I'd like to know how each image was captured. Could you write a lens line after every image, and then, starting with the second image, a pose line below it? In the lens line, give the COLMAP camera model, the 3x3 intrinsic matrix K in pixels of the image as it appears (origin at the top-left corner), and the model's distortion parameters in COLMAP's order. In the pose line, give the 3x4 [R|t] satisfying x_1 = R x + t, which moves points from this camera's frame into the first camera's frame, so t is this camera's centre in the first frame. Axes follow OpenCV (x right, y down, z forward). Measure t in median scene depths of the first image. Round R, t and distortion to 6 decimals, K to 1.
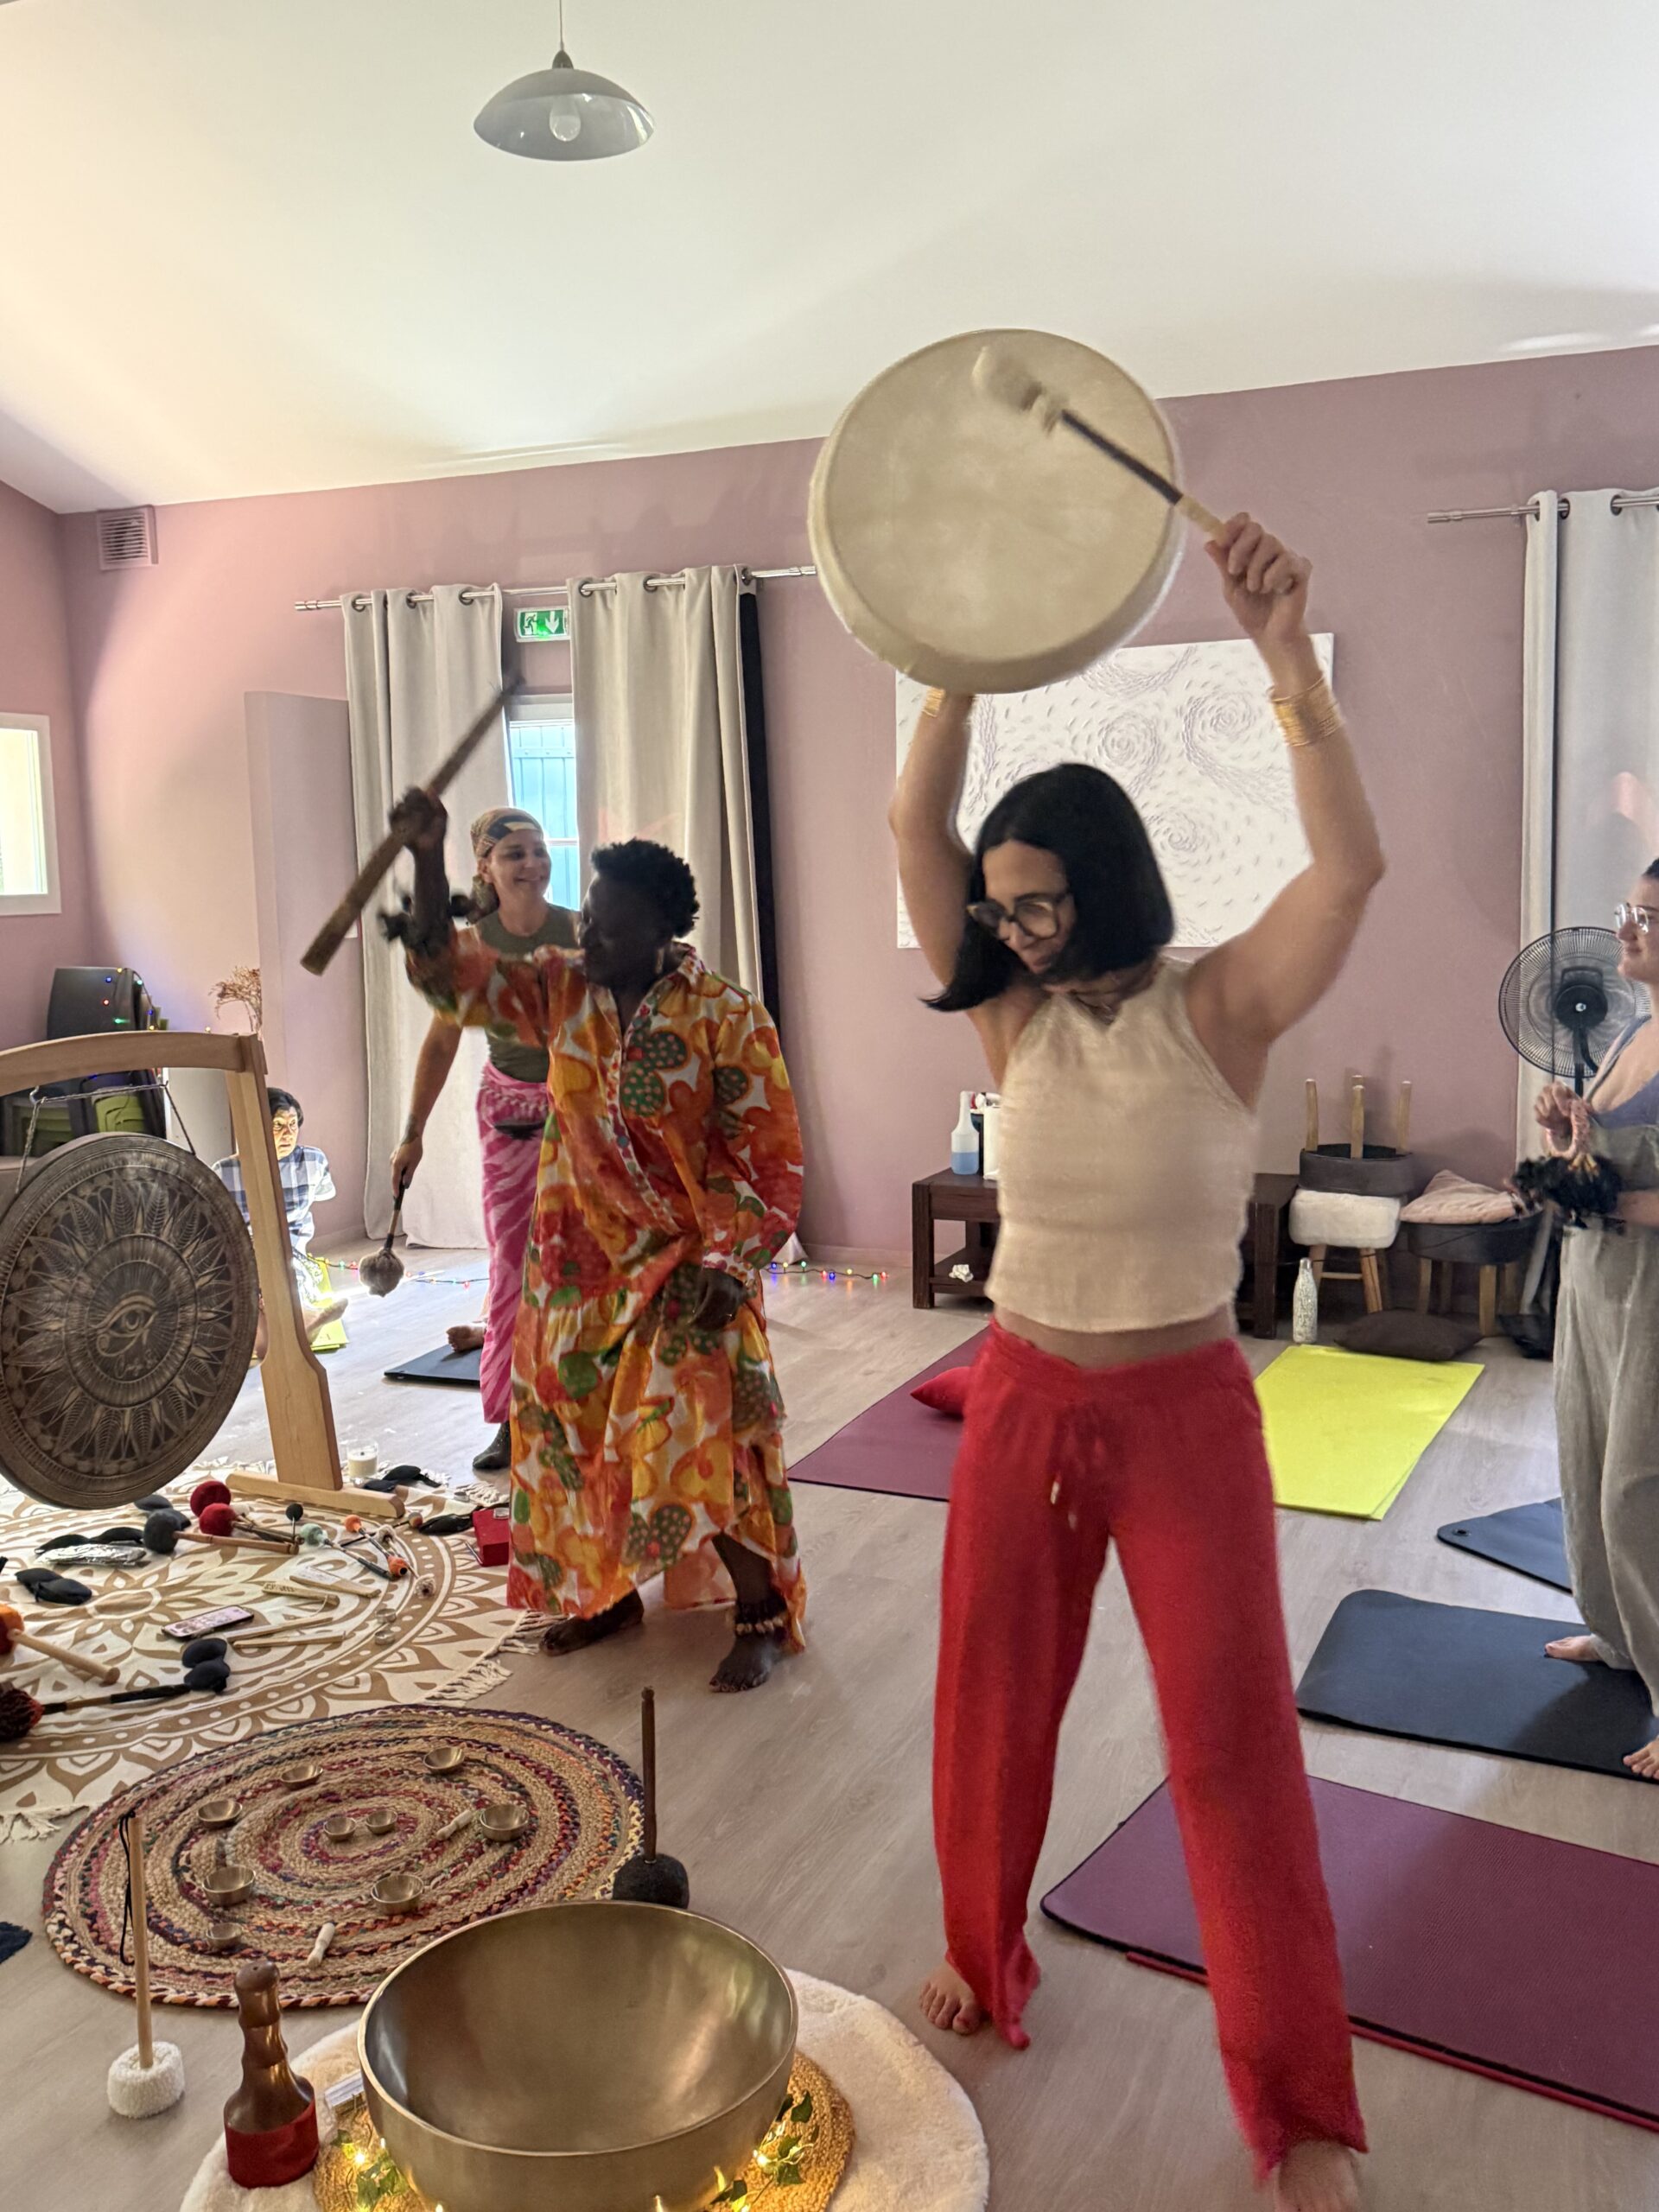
lens RADIAL K [[1892.4, 0, 829.5], [0, 1892.4, 1106.0], [0, 0, 1]] dist [0.131125, -0.001562]
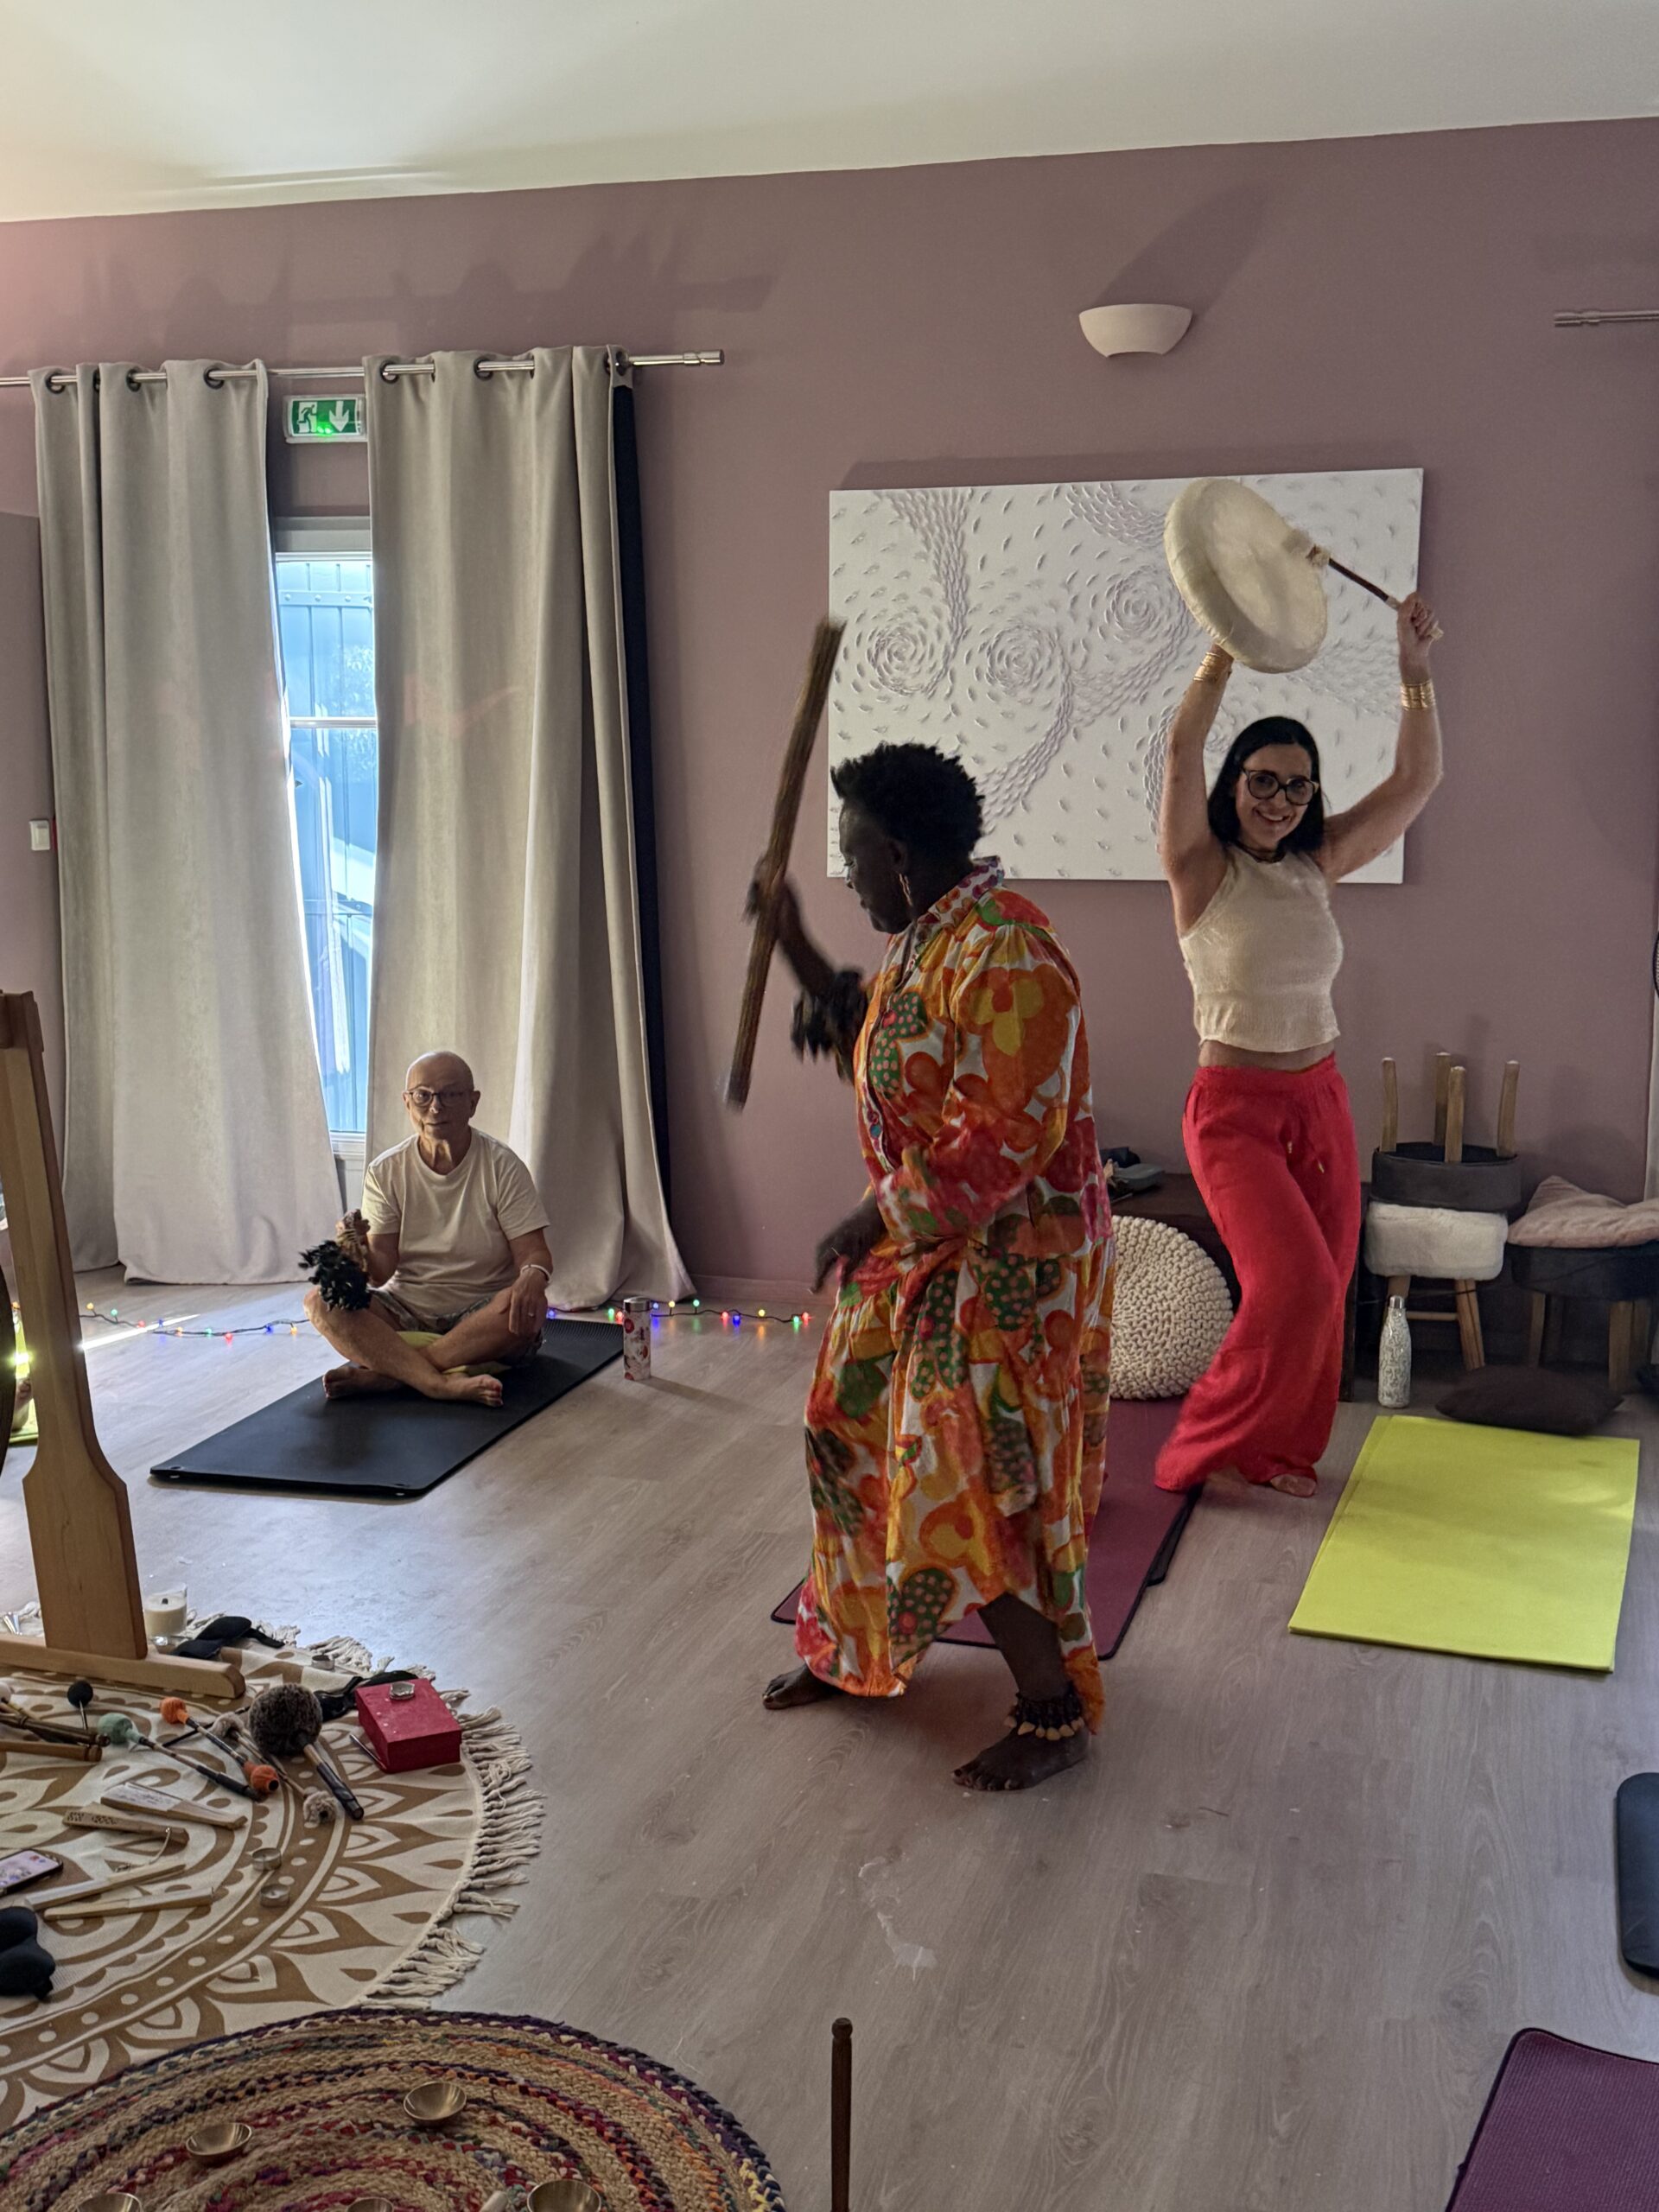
lens RADIAL K [[2341.5, 0, 829.5], [0, 2341.5, 1106.0], [0, 0, 1]] dist [0.123960, -0.176934]
pose [[0.990943, 0.002520, 0.134258, -0.134557], [-0.004110, 0.999925, 0.011563, -0.006803], [-0.134219, -0.012010, 0.990879, 0.142766]]
